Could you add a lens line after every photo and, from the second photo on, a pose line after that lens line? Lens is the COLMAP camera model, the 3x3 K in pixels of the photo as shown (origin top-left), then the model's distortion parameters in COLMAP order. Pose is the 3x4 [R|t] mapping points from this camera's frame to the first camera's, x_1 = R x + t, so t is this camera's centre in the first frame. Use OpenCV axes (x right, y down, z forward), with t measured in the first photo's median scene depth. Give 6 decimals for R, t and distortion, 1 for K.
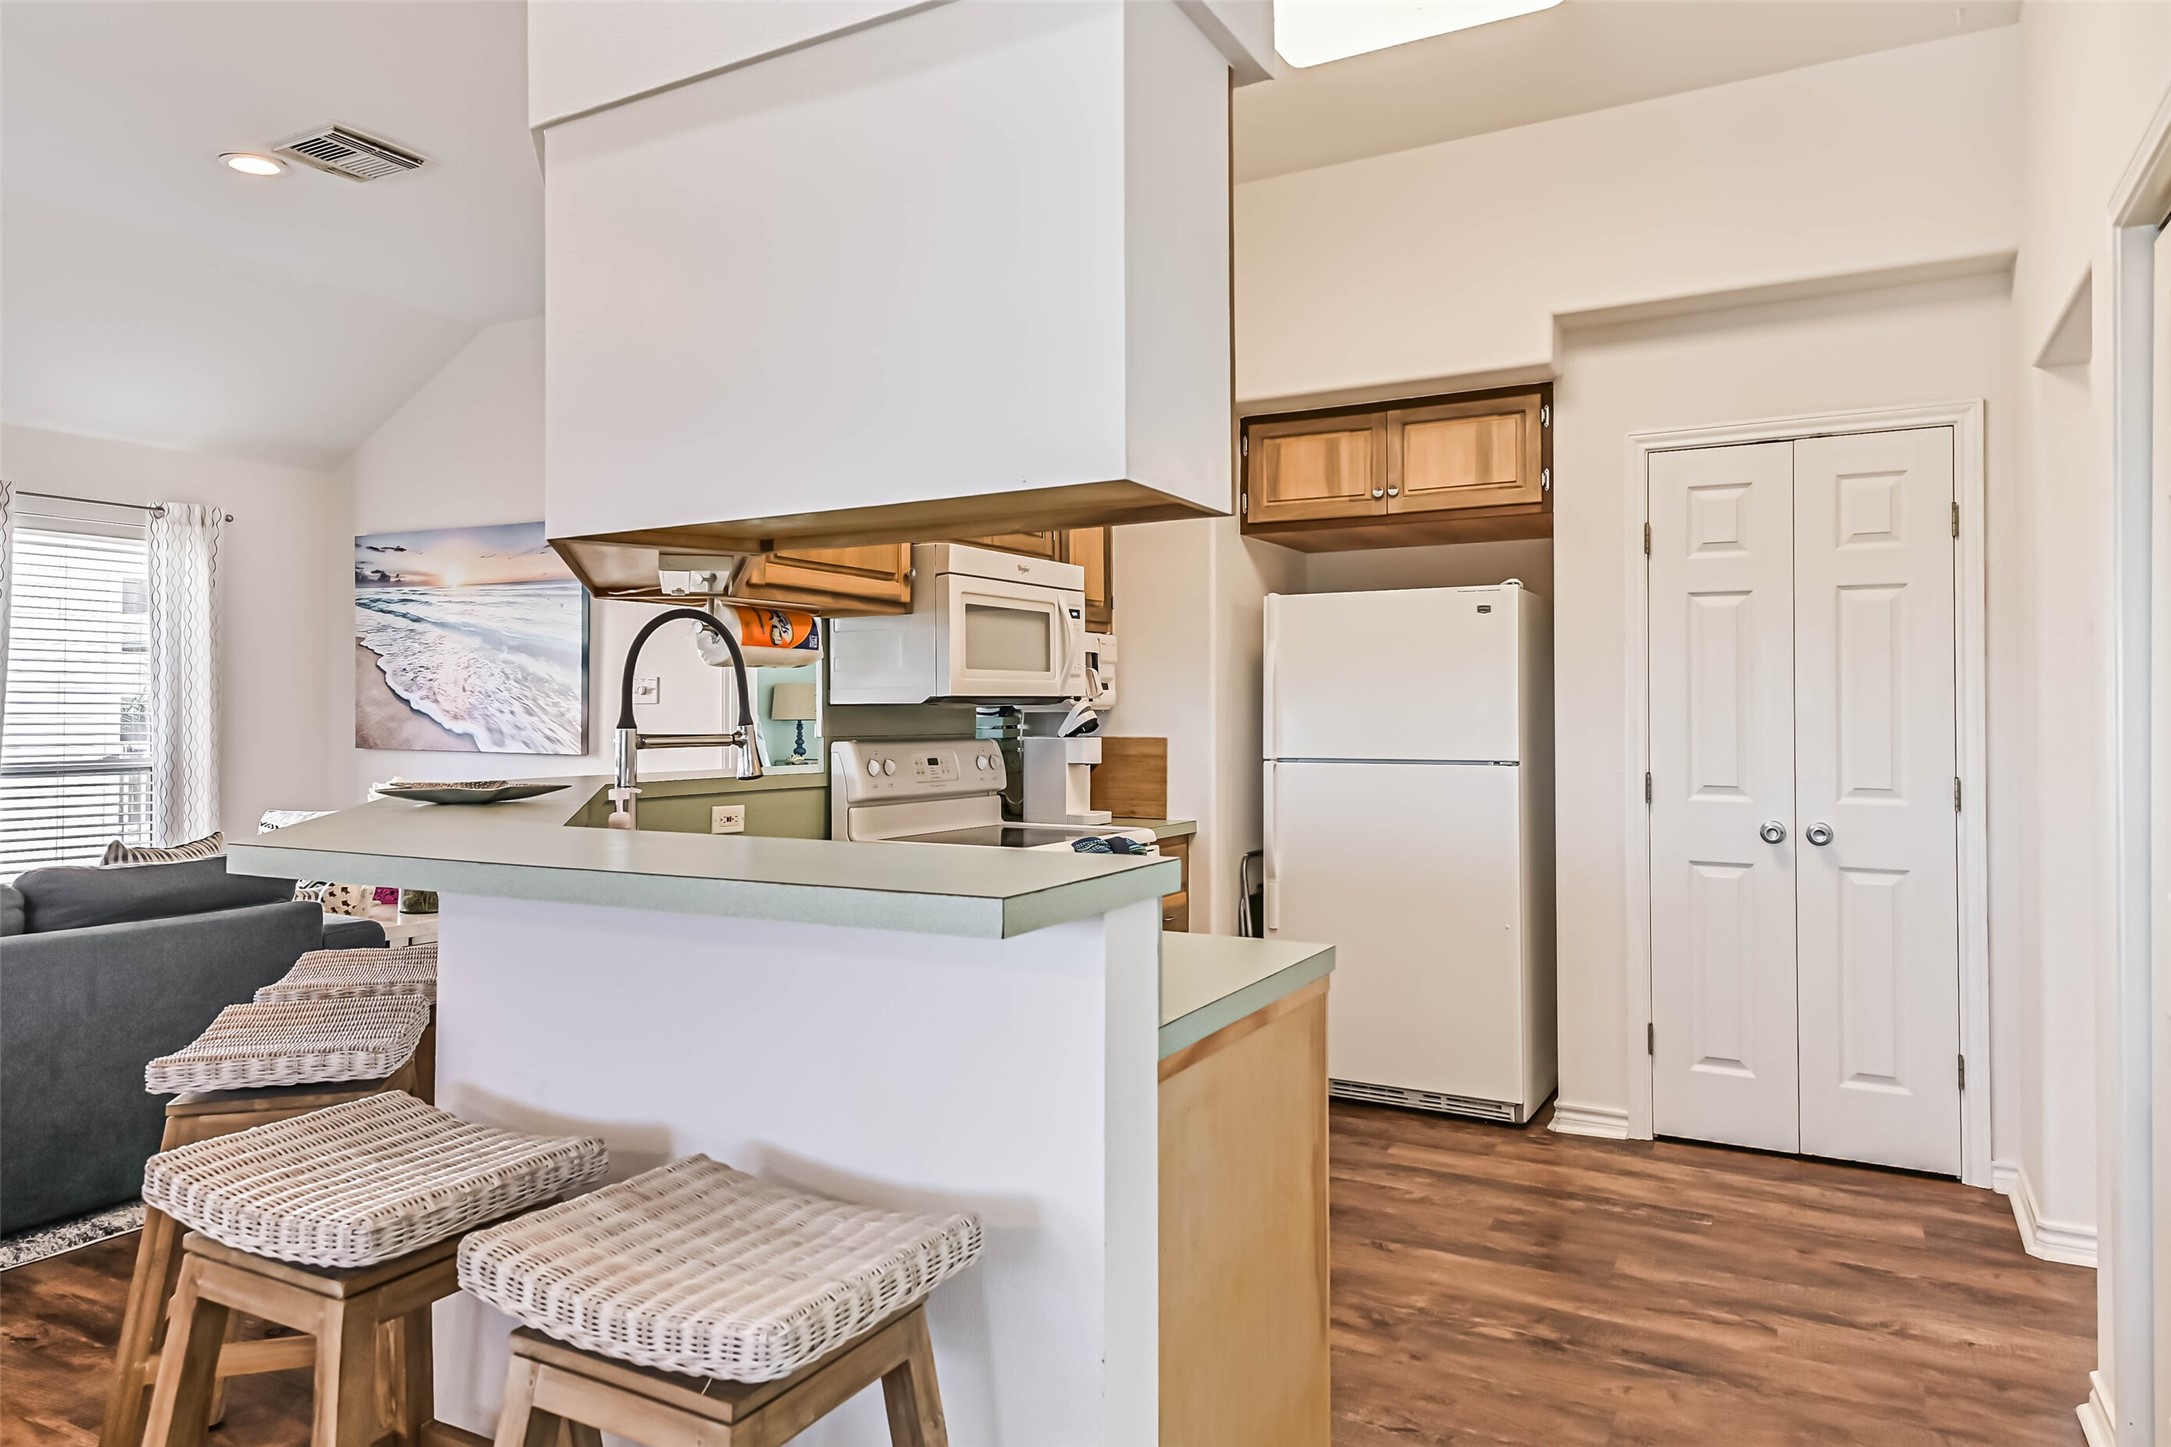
lens RADIAL K [[1362.7, 0, 1085.5], [0, 1362.7, 723.5], [0, 0, 1]] dist [0.040111, -0.000971]
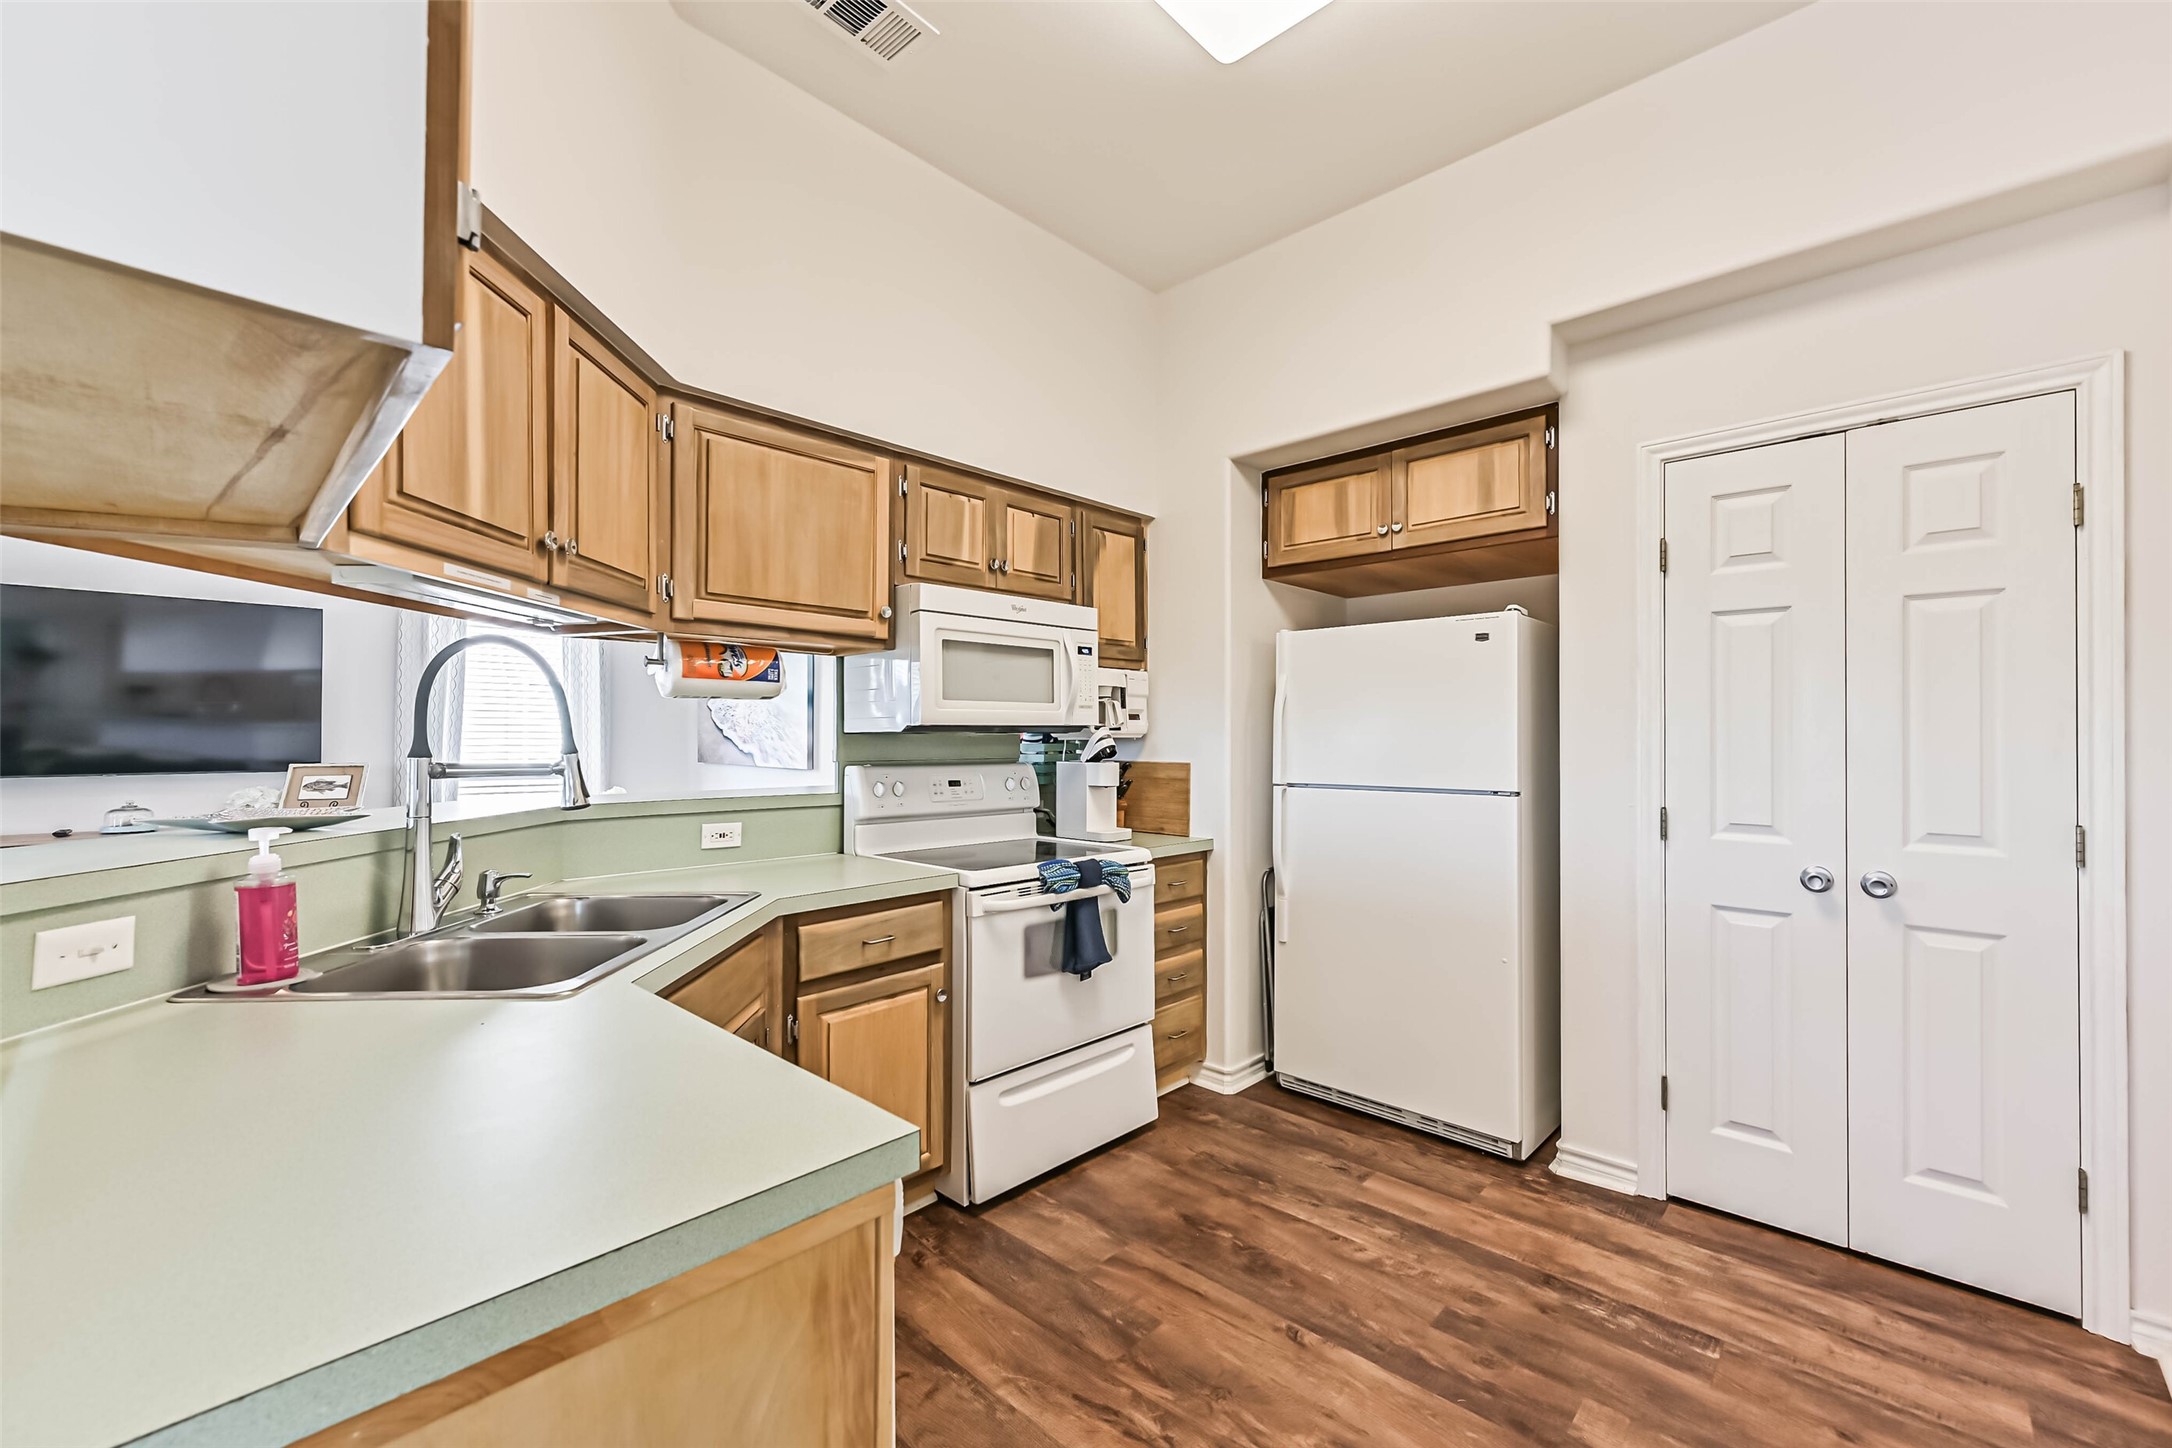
lens RADIAL K [[881.7, 0, 1087.0], [0, 881.7, 745.0], [0, 0, 1]] dist [0.000594, 0.003263]
pose [[0.969076, 0.004597, -0.246720, 0.176194], [-0.004562, 0.999989, 0.000711, -0.004969], [0.246721, 0.000437, 0.969086, 0.319422]]
